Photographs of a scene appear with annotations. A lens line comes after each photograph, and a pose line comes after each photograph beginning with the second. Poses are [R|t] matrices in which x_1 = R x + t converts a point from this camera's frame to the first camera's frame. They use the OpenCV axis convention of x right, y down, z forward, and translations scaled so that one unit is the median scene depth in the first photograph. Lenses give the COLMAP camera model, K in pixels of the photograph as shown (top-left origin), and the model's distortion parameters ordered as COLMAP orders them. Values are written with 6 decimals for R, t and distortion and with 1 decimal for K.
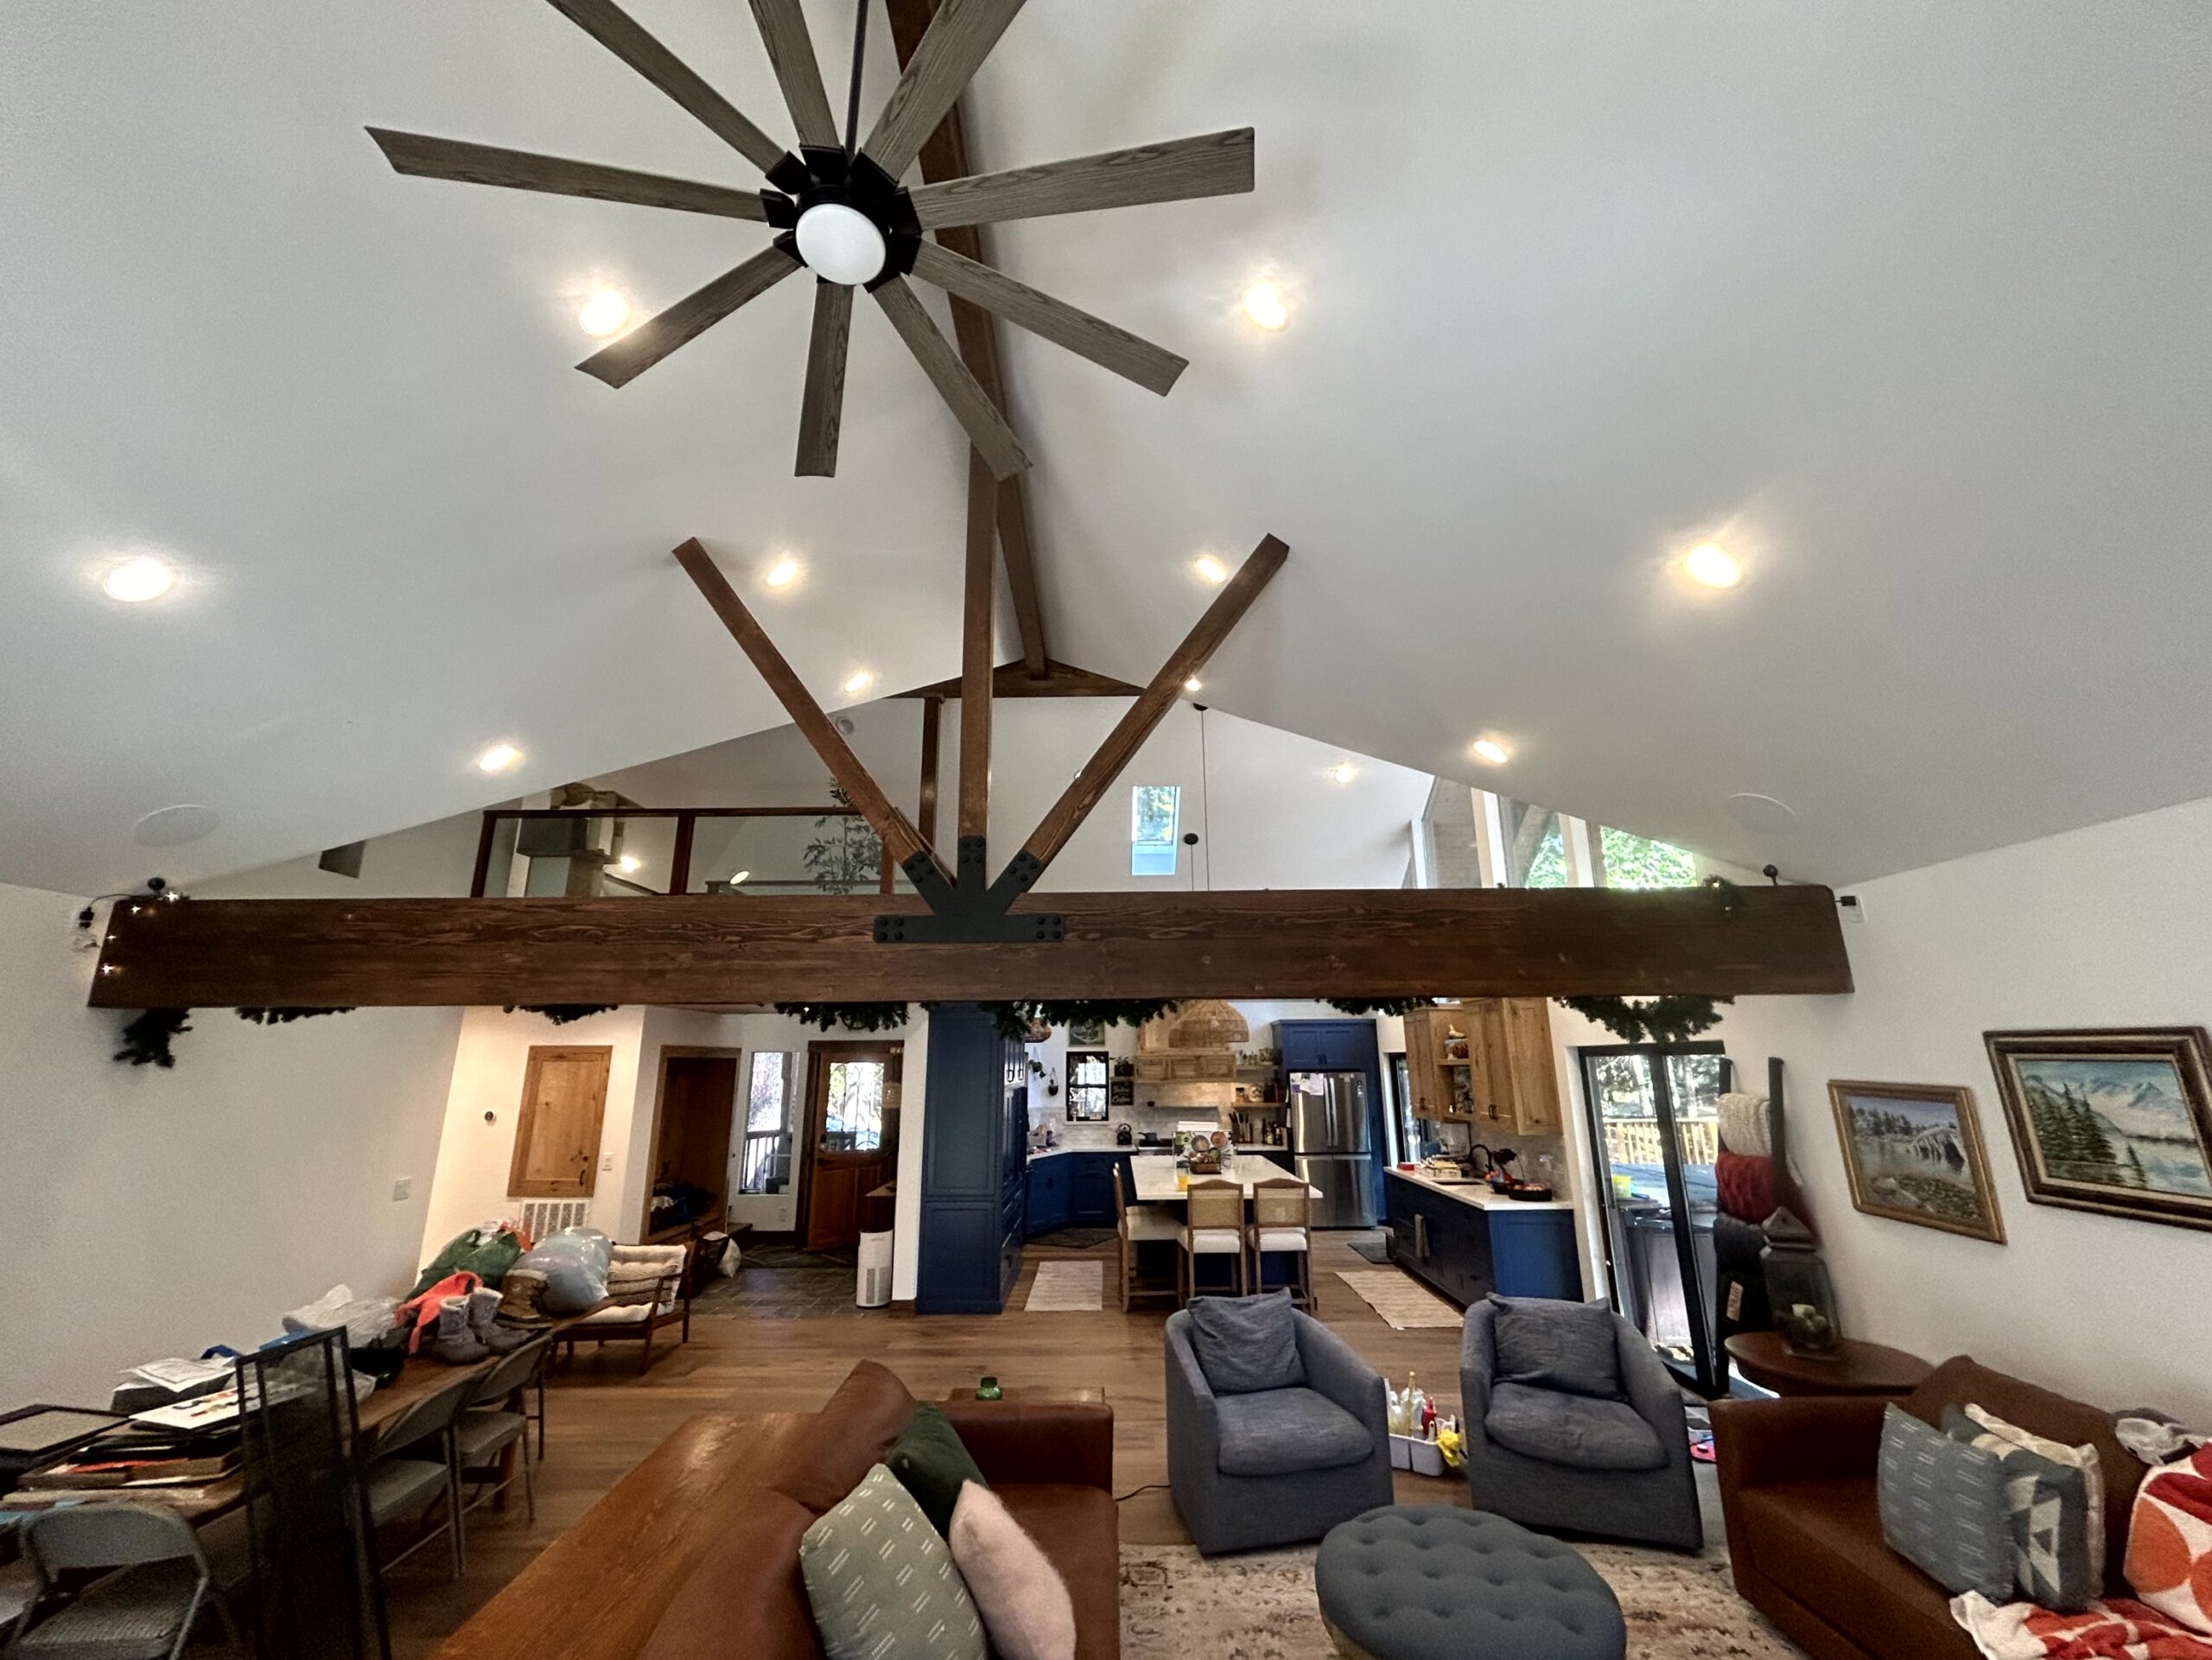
lens RADIAL K [[892.7, 0, 1100.6], [0, 892.7, 826.6], [0, 0, 1]] dist [-0.001569, -0.000091]
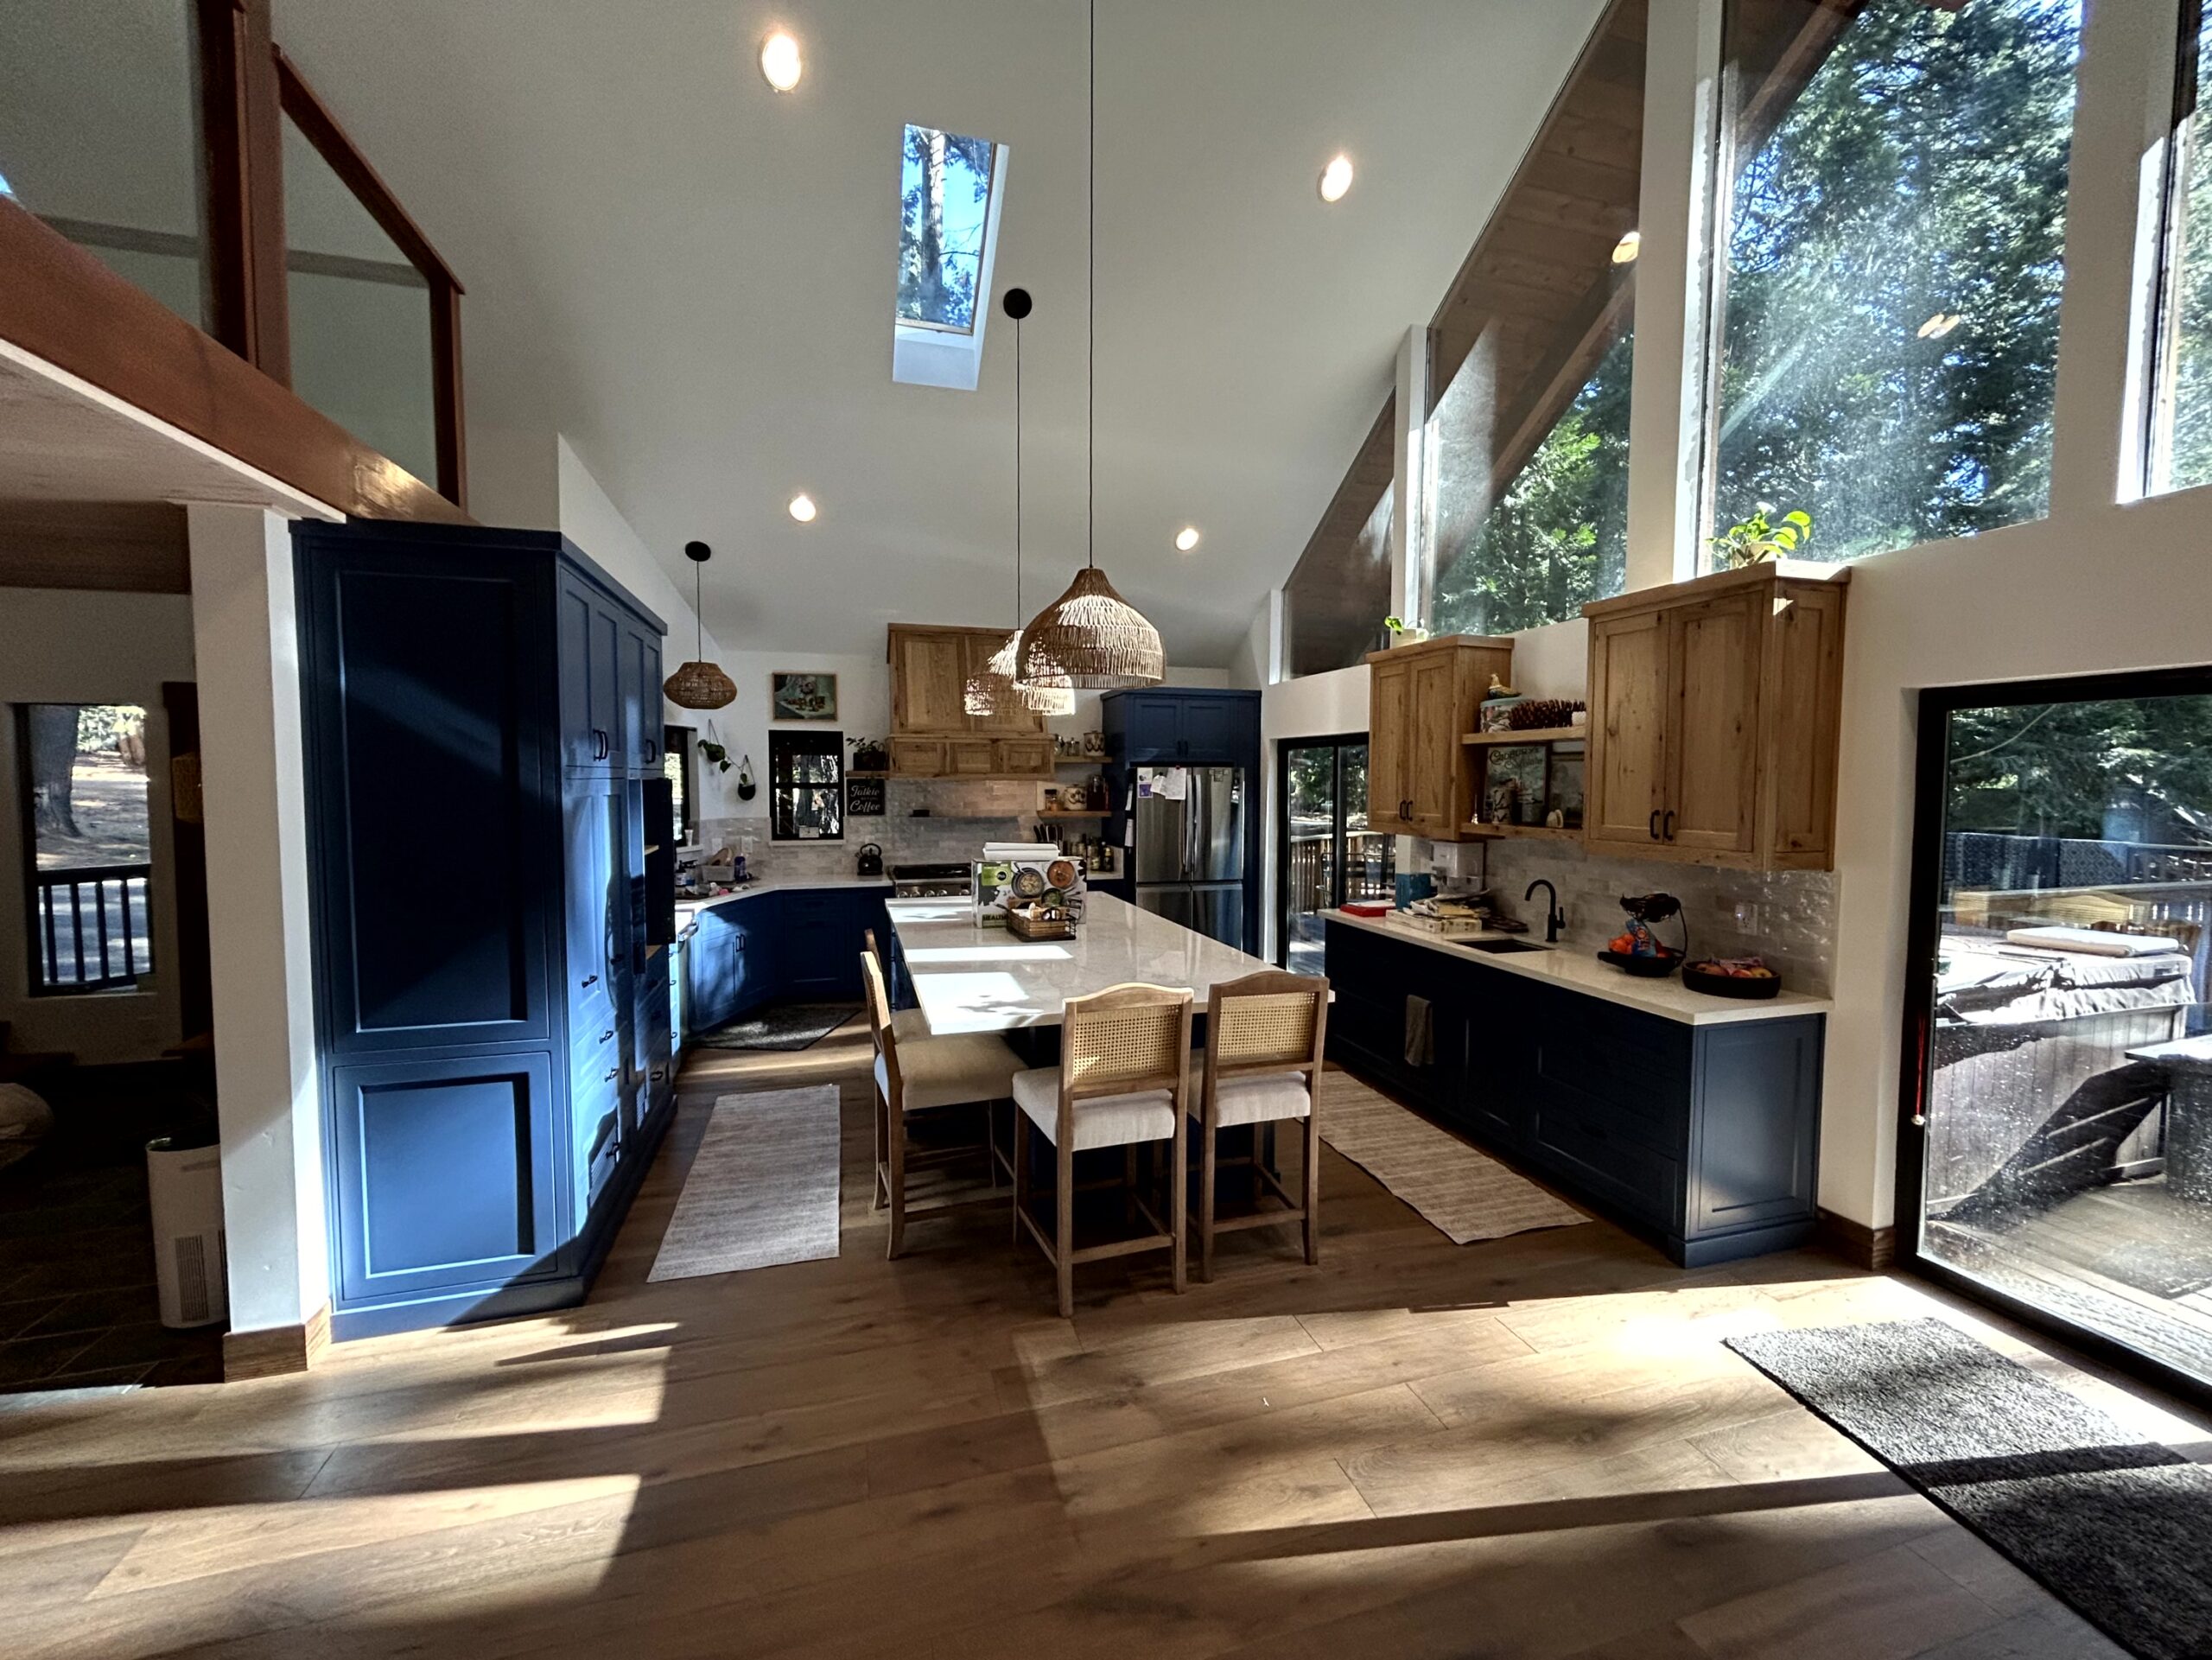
lens RADIAL K [[892.7, 0, 1109.6], [0, 892.7, 827.2], [0, 0, 1]] dist [-0.001569, -0.000091]
pose [[0.953397, -0.007464, 0.301626, -0.001904], [-0.086494, 0.950974, 0.296928, 0.125041], [-0.289055, -0.309180, 0.906011, 0.398177]]
